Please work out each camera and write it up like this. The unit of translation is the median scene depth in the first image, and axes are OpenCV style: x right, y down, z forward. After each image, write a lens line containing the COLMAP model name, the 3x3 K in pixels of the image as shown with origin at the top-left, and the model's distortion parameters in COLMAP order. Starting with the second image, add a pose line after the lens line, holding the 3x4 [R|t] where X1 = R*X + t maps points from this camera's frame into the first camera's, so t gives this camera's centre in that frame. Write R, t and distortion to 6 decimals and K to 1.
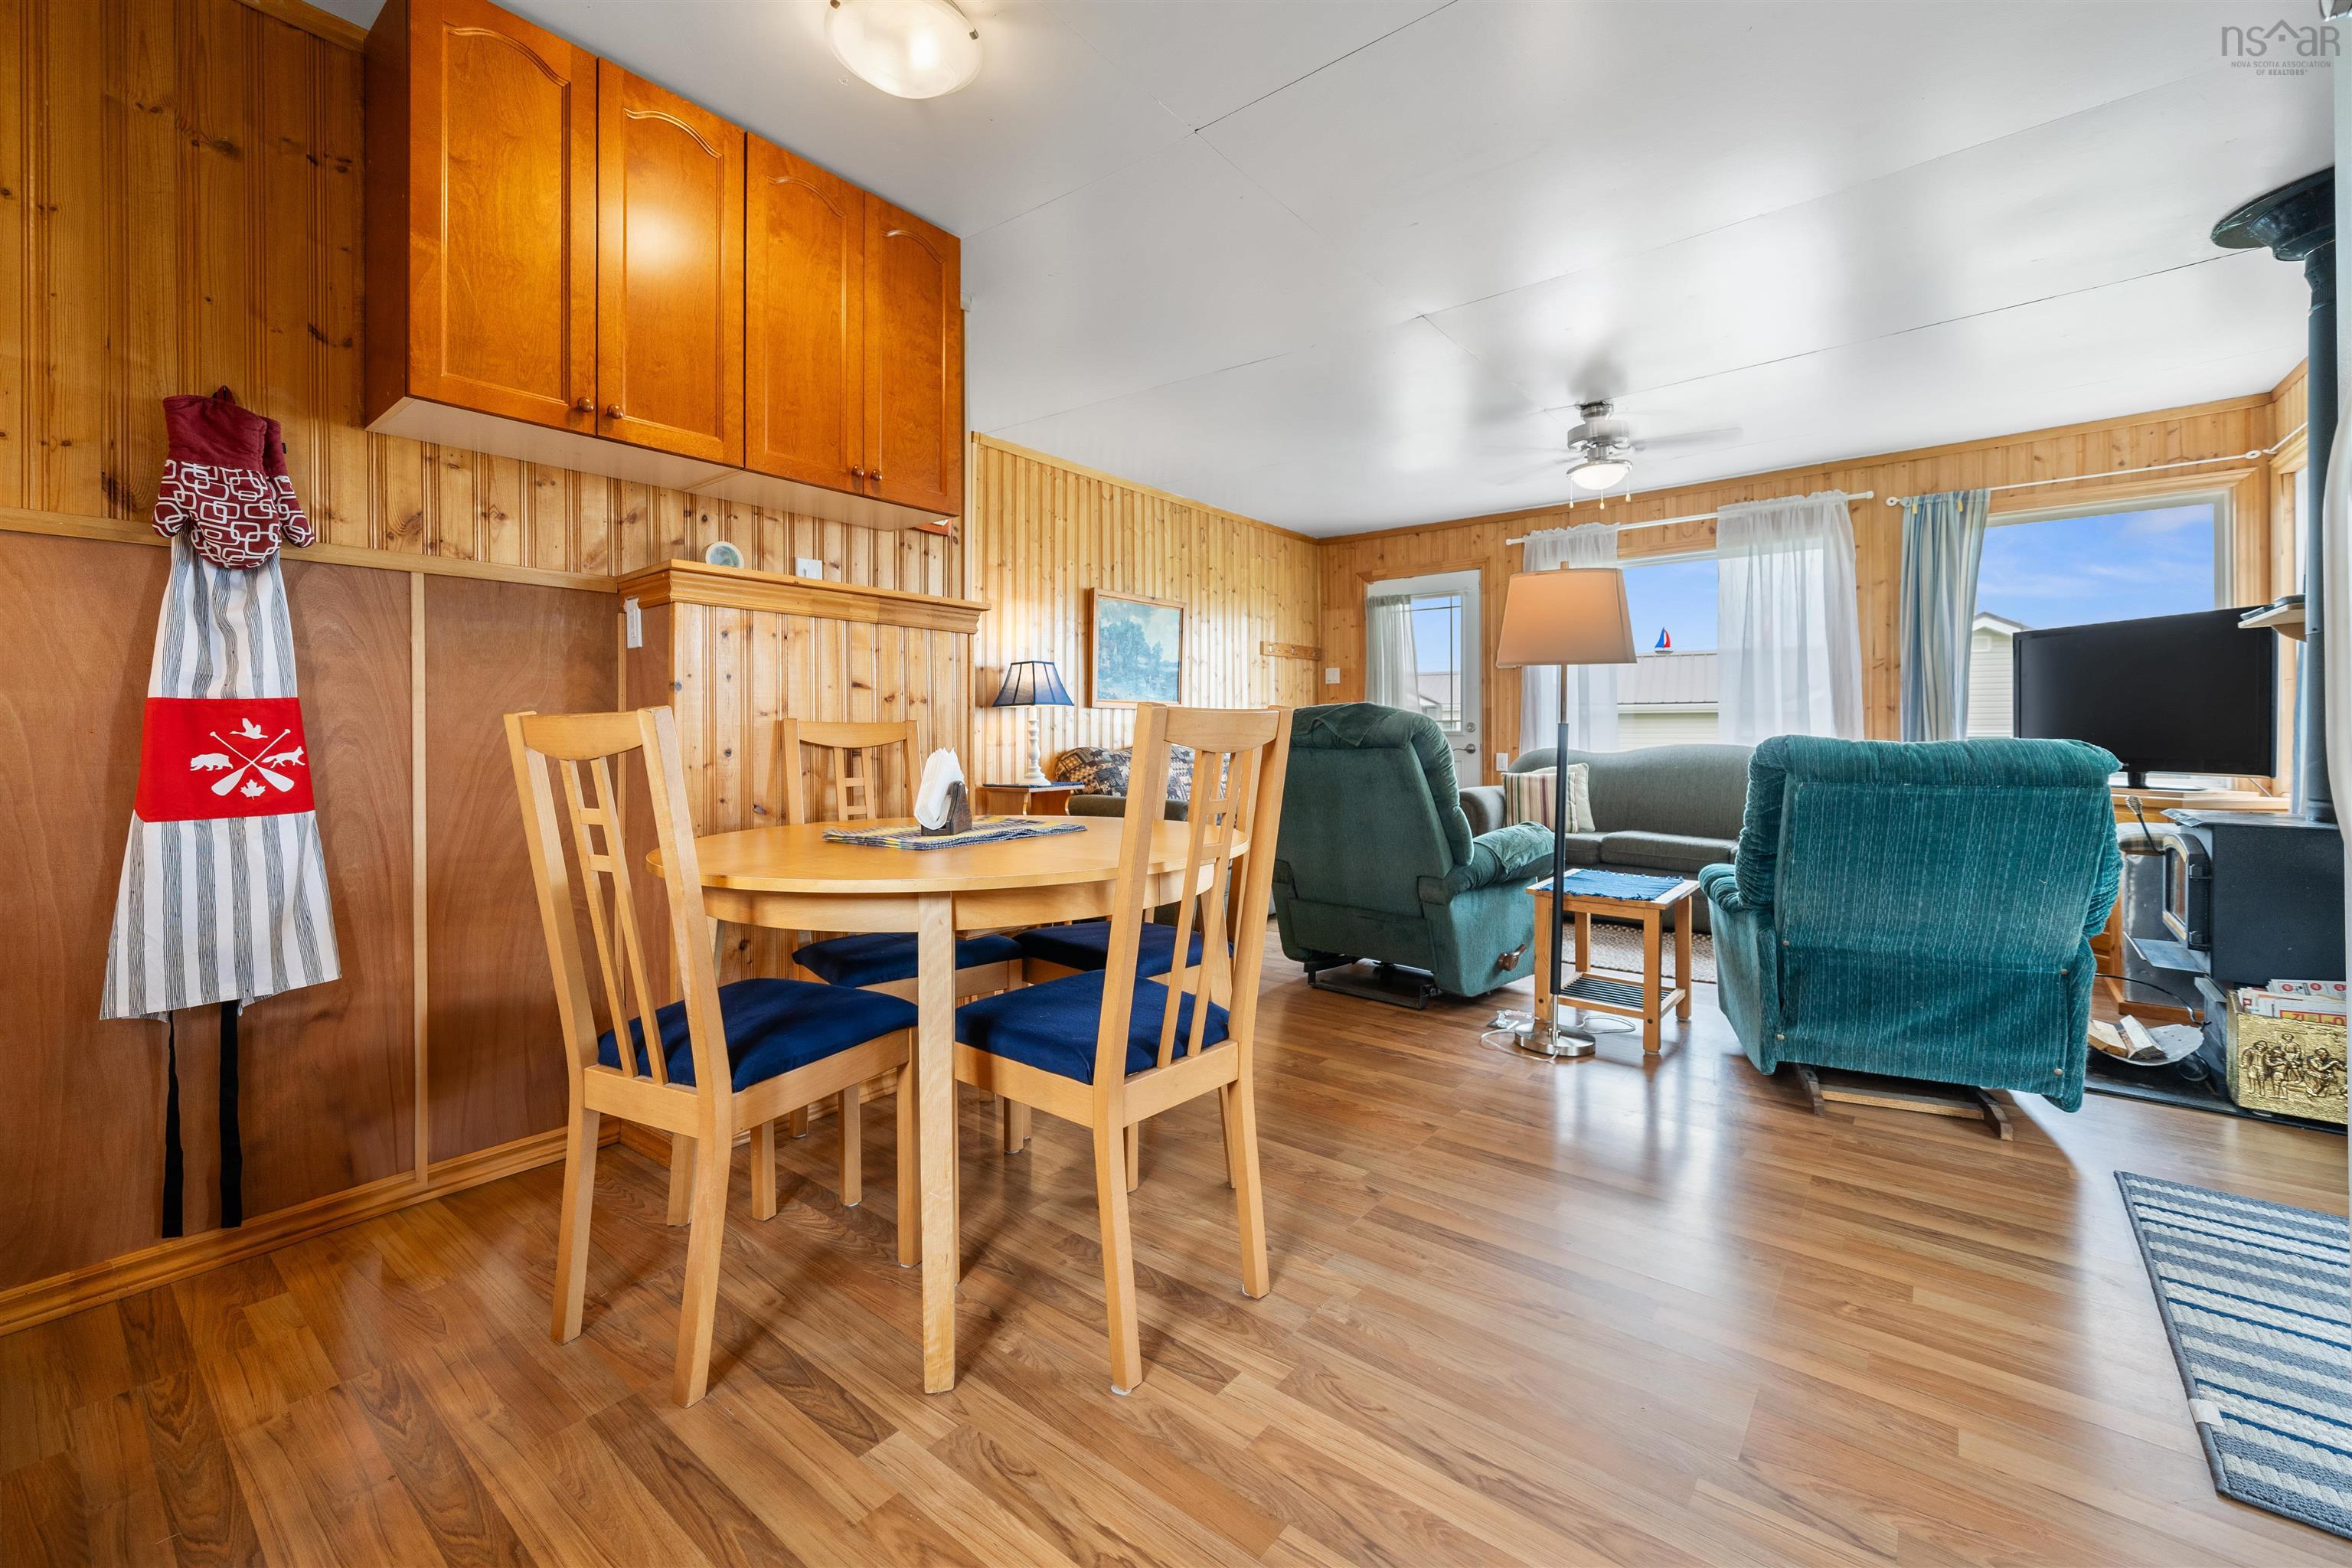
lens RADIAL K [[949.9, 0, 1172.1], [0, 949.9, 737.5], [0, 0, 1]] dist [0.000704, -0.000725]
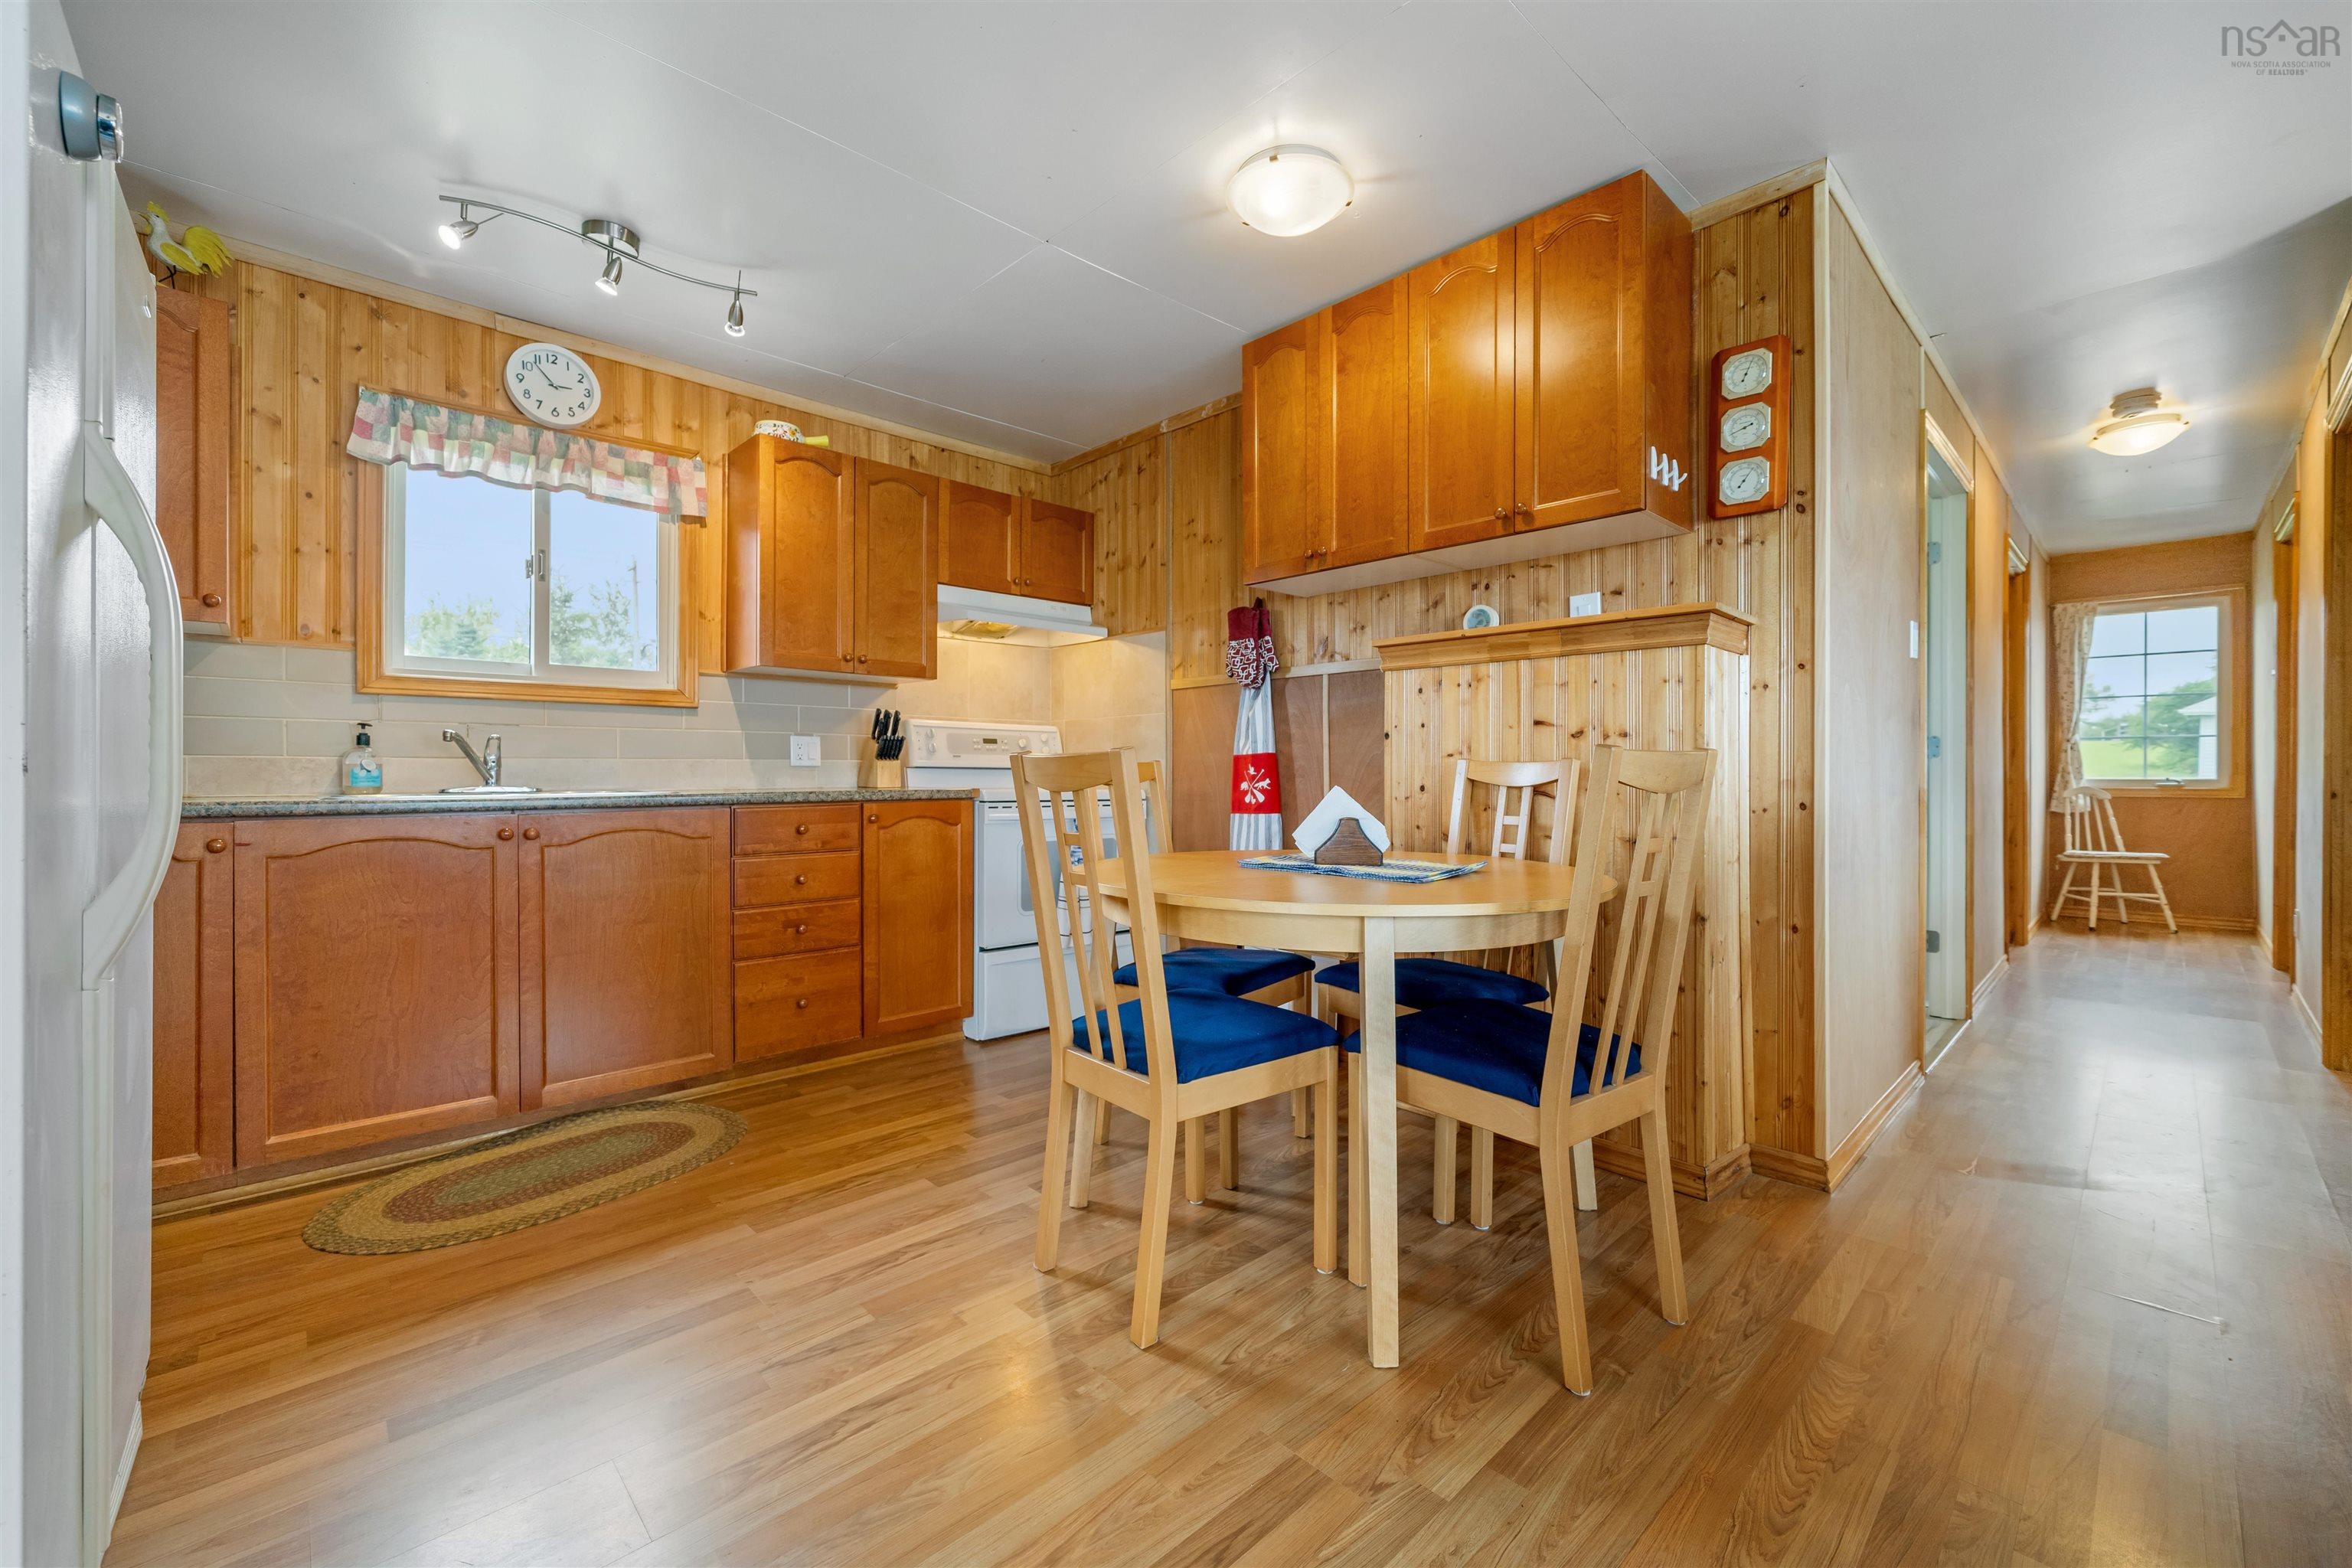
lens RADIAL K [[949.9, 0, 1176.9], [0, 949.9, 776.6], [0, 0, 1]] dist [0.000704, -0.000725]
pose [[-0.129596, 0.007192, -0.991541, 0.455371], [-0.001556, 0.999971, 0.007456, -0.004299], [0.991566, 0.002509, -0.129581, 0.499503]]
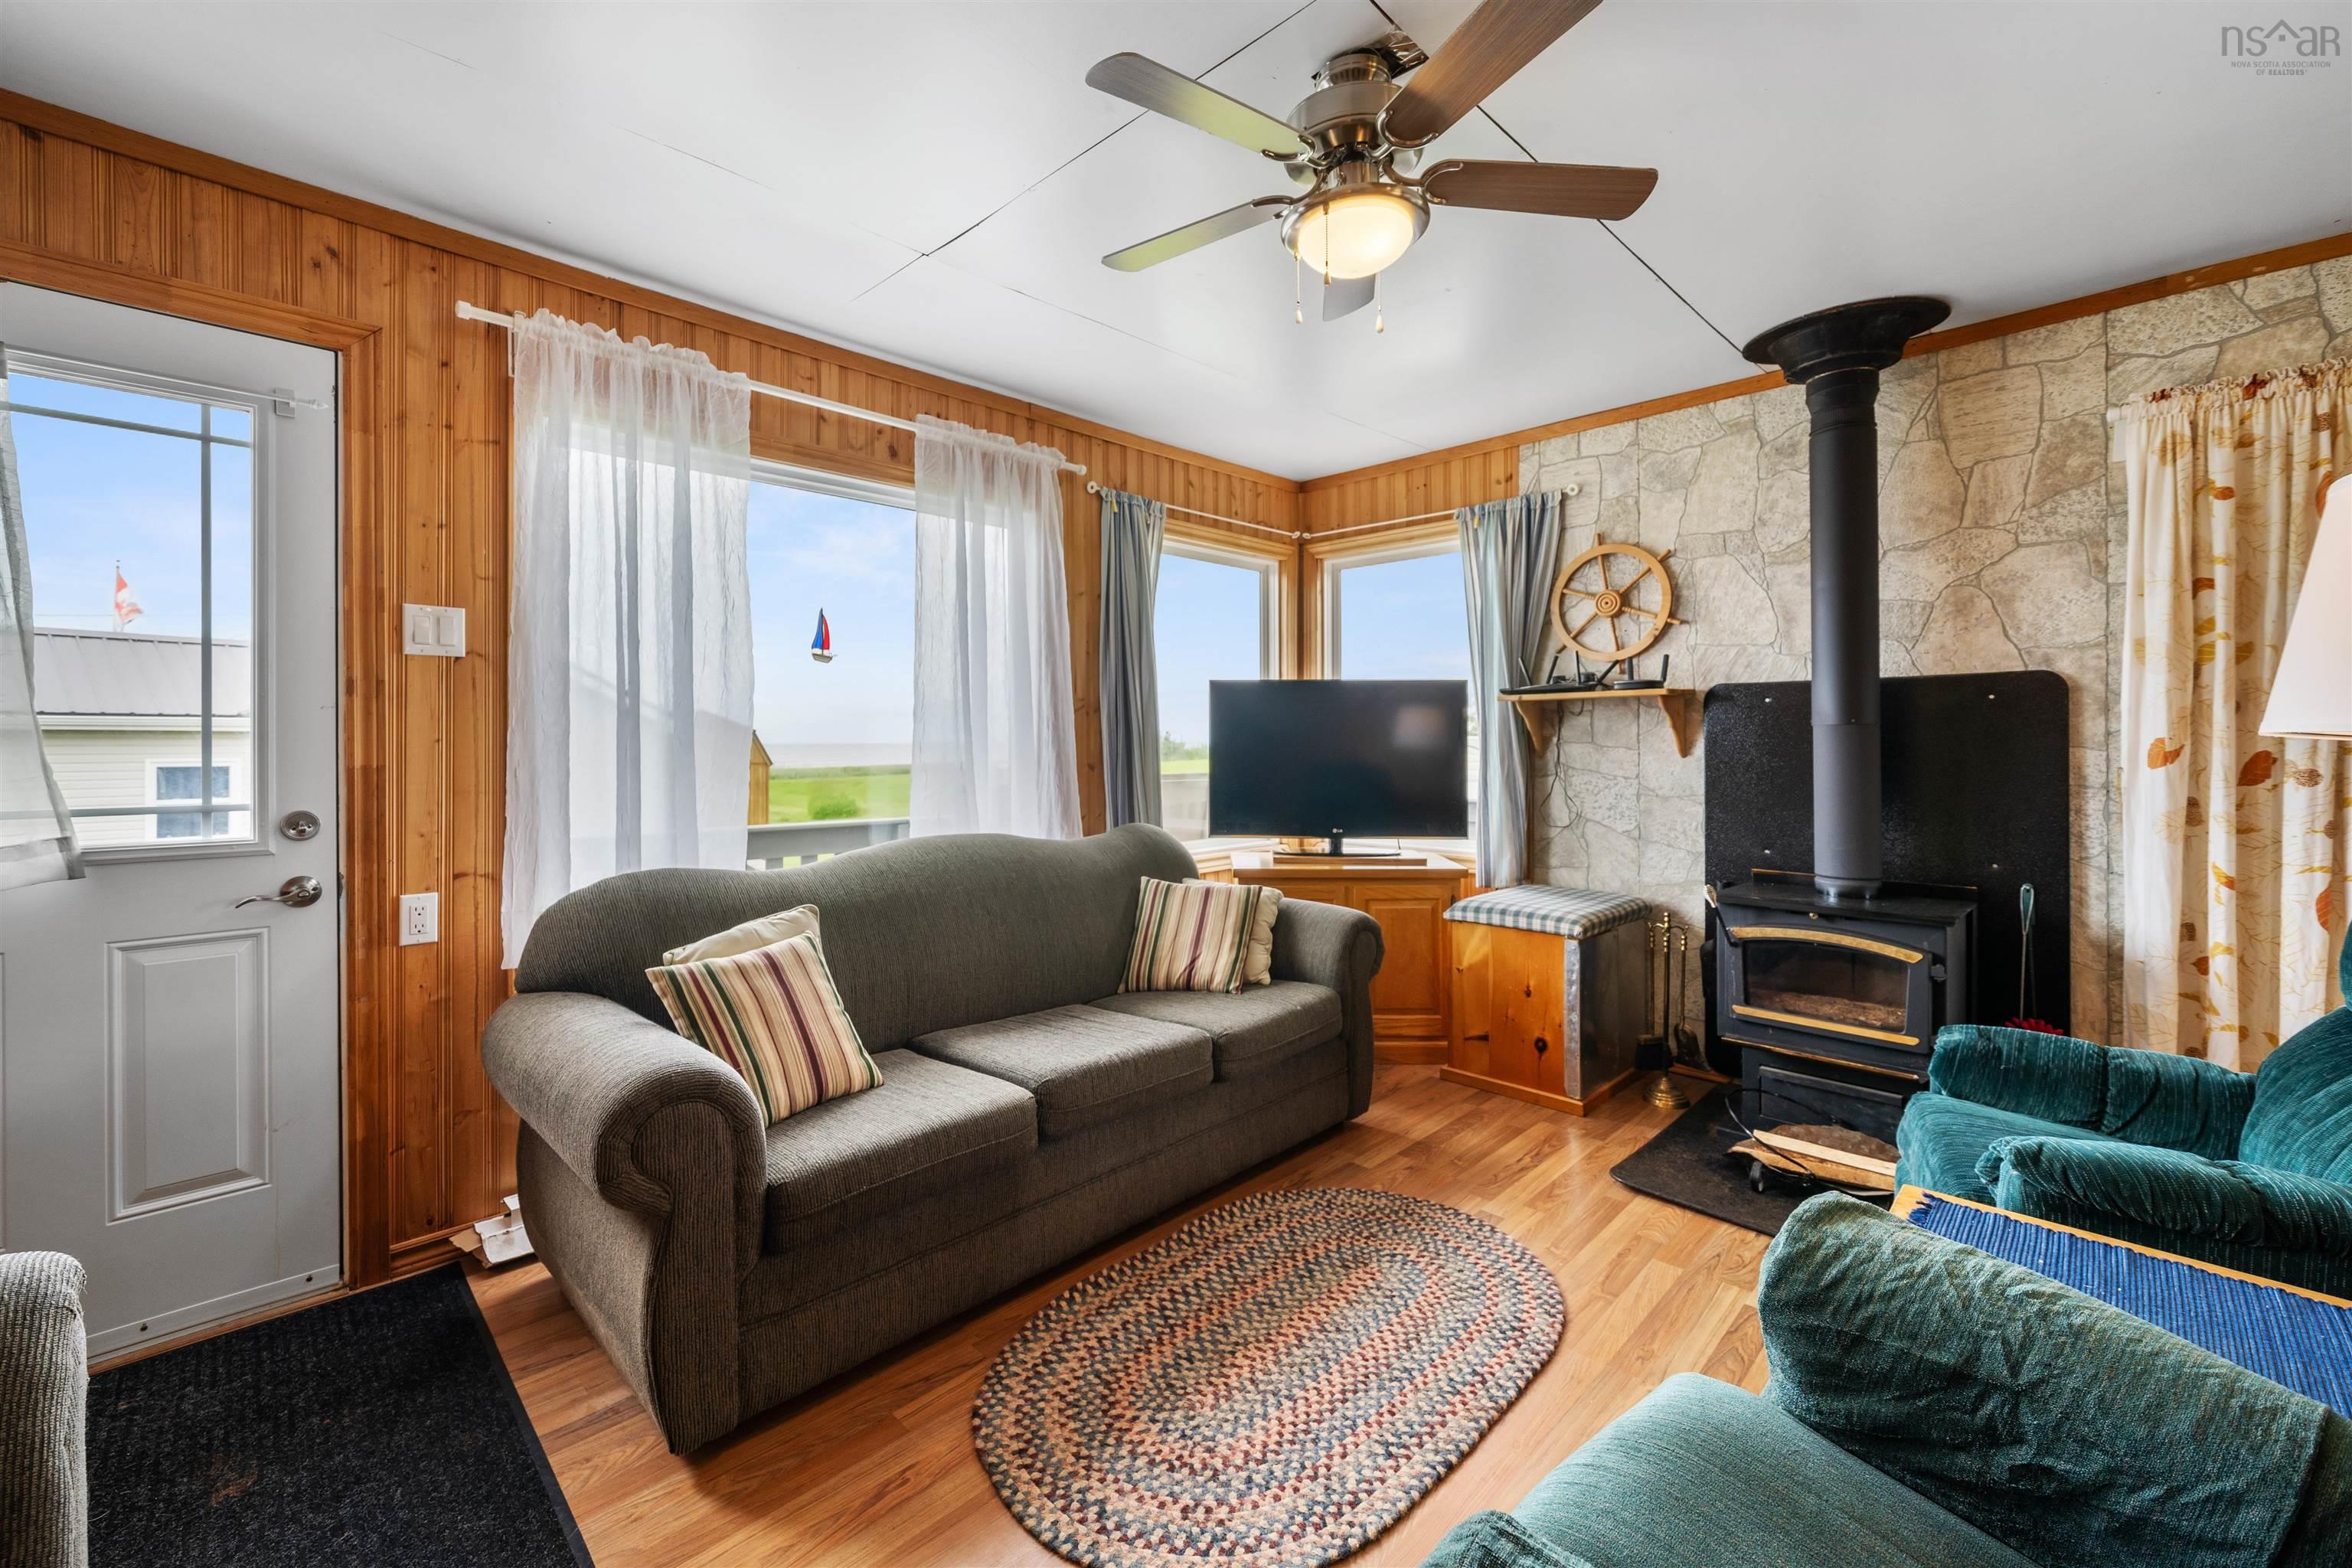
lens RADIAL K [[949.9, 0, 1177.3], [0, 949.9, 741.7], [0, 0, 1]] dist [0.000704, -0.000725]
pose [[0.101027, 0.004355, 0.994874, 0.036773], [0.006554, 0.999966, -0.005042, -0.060262], [-0.994862, 0.007029, 0.100995, 1.114088]]
